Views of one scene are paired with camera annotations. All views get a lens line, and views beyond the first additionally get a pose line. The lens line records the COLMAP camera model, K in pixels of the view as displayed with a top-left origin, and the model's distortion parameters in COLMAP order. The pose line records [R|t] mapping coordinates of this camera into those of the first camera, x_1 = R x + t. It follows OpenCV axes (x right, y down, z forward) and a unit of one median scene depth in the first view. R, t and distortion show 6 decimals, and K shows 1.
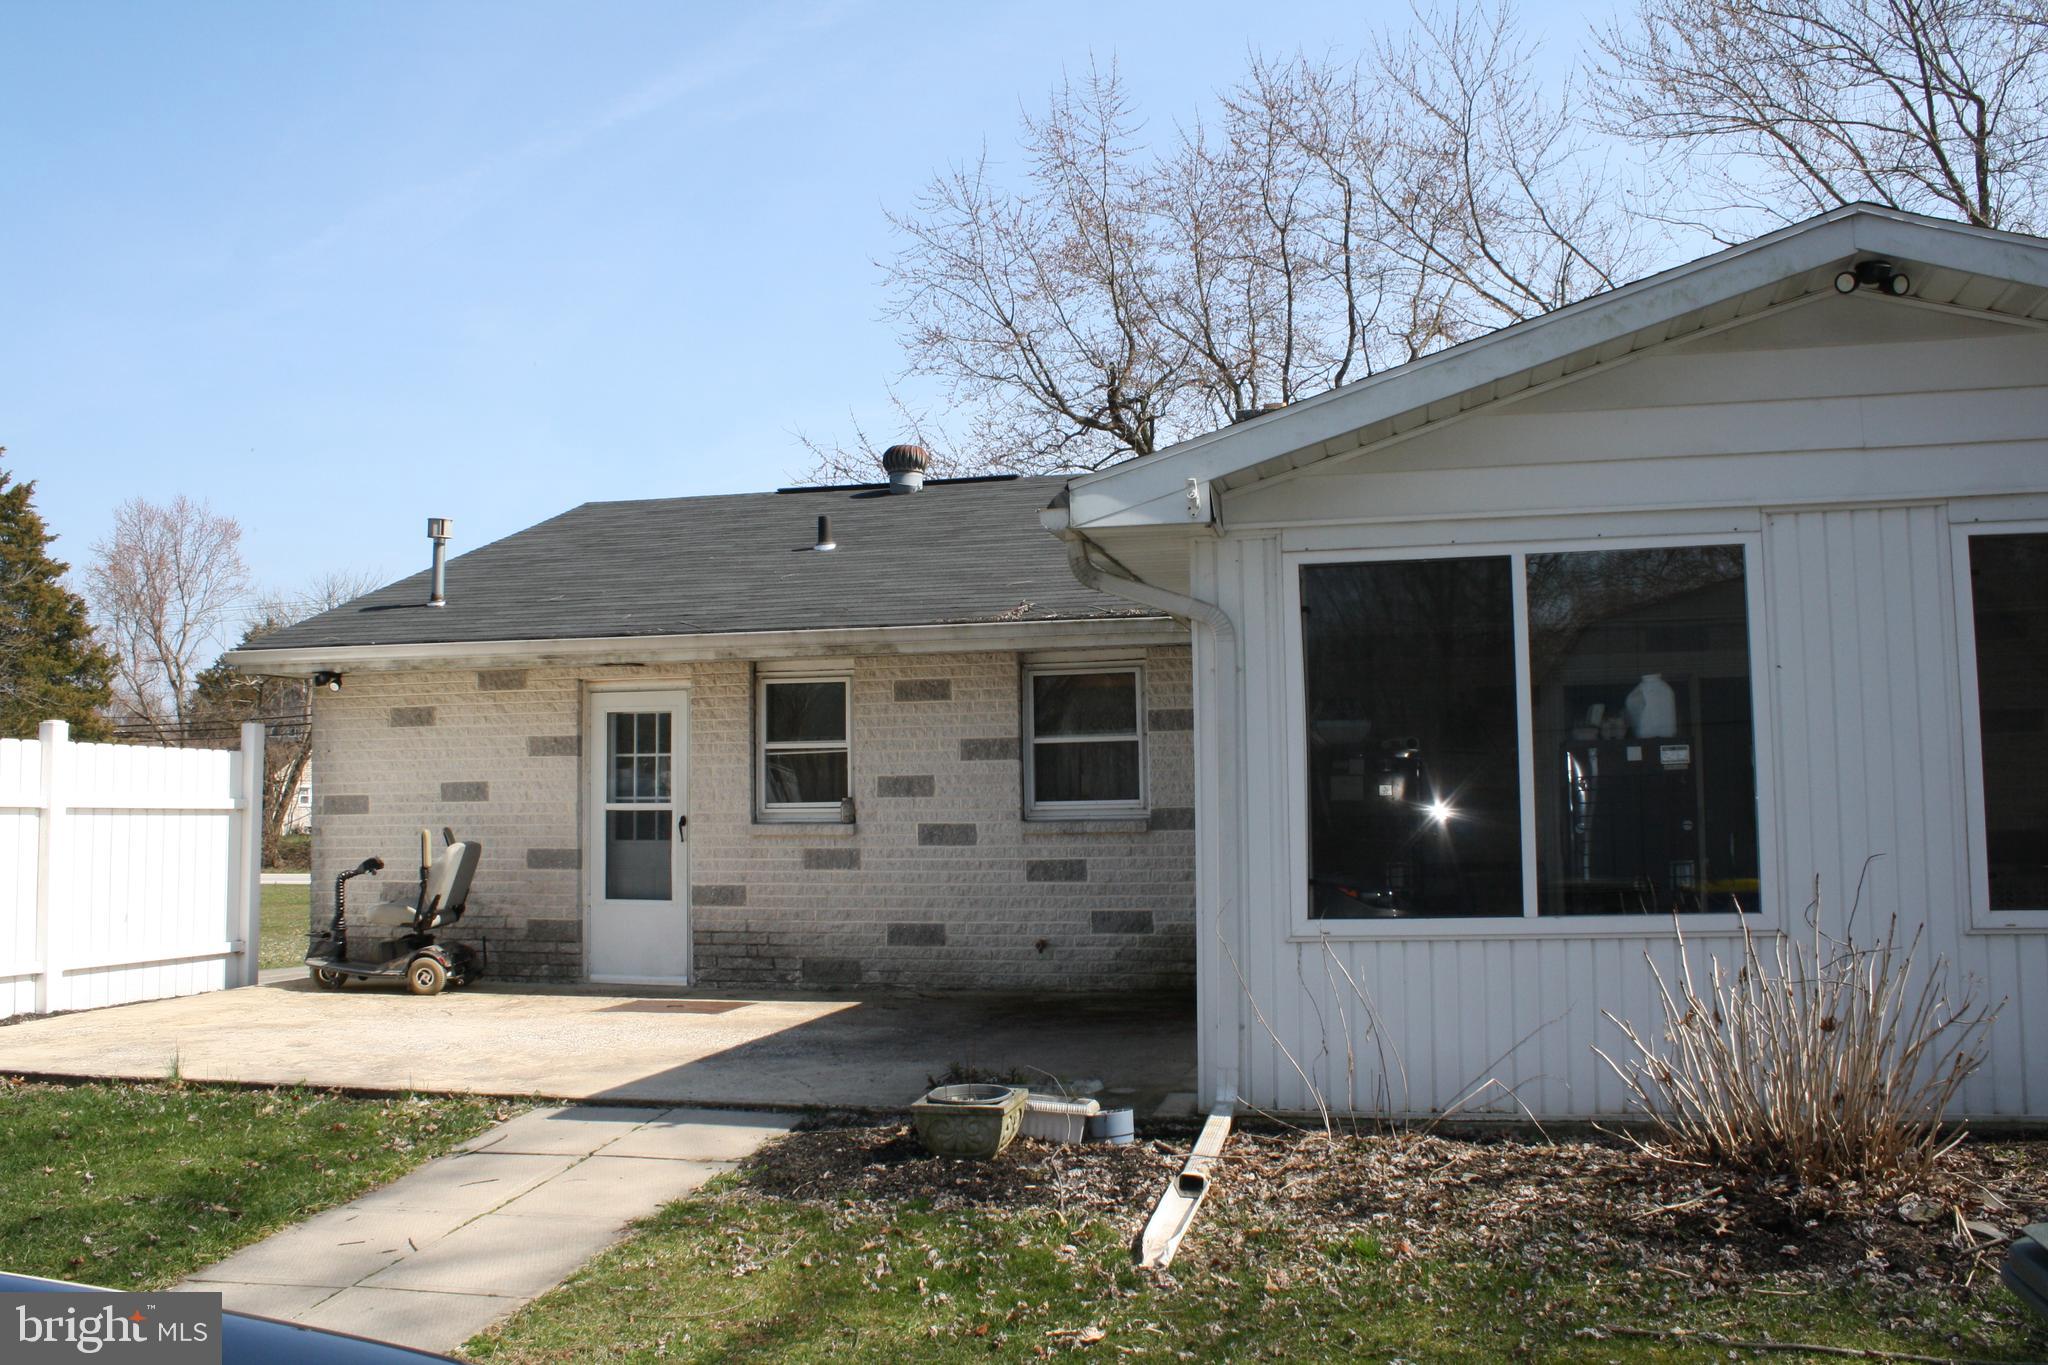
lens RADIAL K [[1721.9, 0, 1020.0], [0, 1721.9, 684.0], [0, 0, 1]] dist [-0.140456, 0.045501]
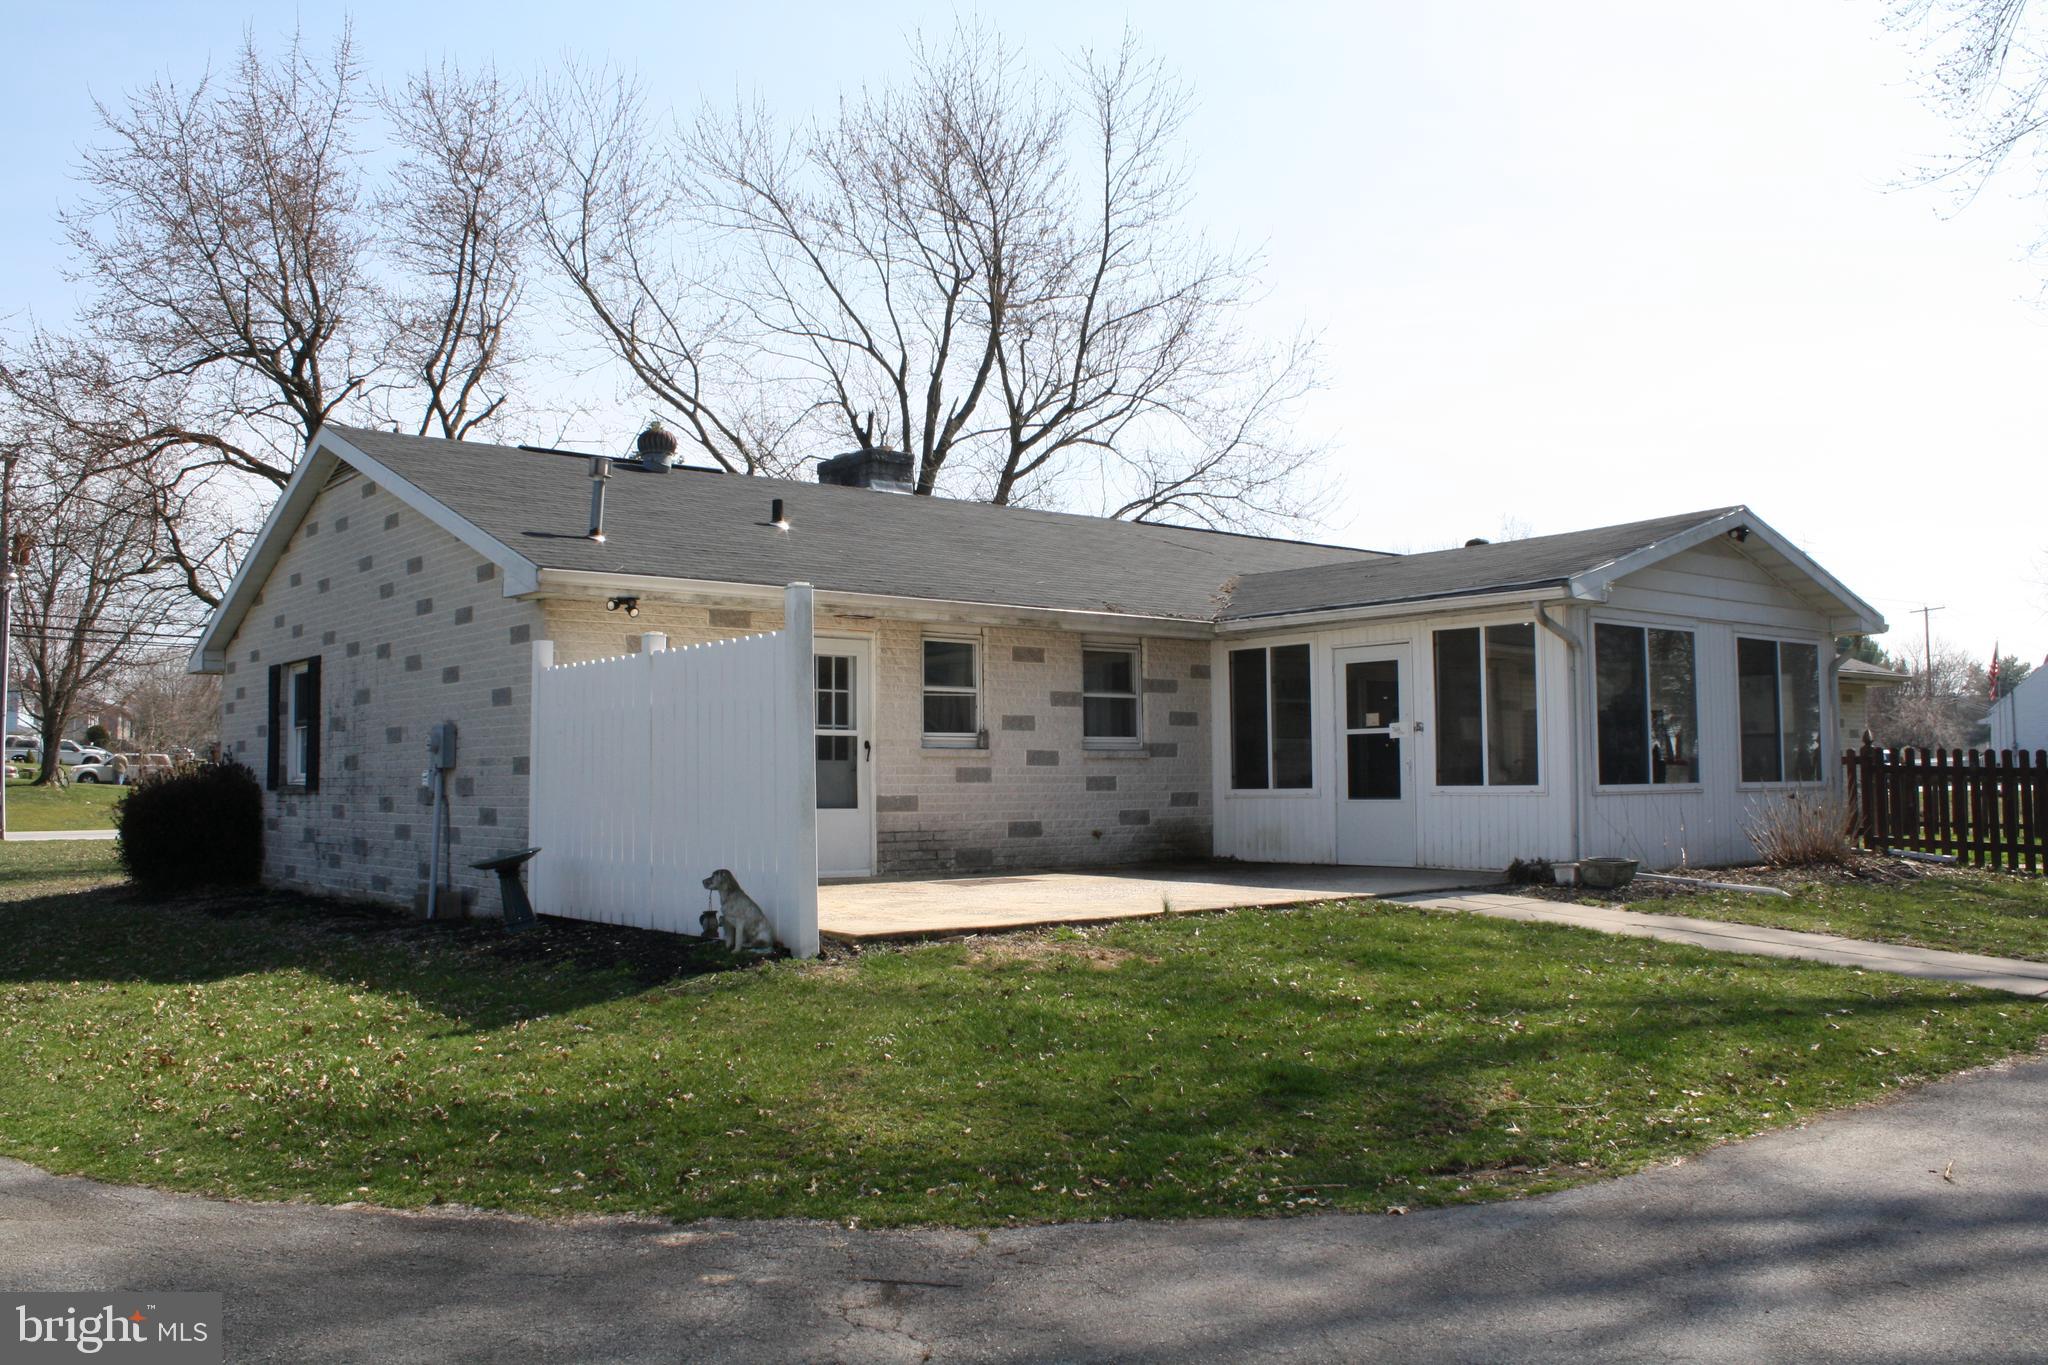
lens RADIAL K [[1721.9, 0, 1010.8], [0, 1721.9, 682.2], [0, 0, 1]] dist [-0.140456, 0.045501]
pose [[0.617656, 0.054304, 0.784571, -1.148446], [-0.061761, 0.997882, -0.020447, 0.054855], [-0.784020, -0.035827, 0.619701, 0.143495]]
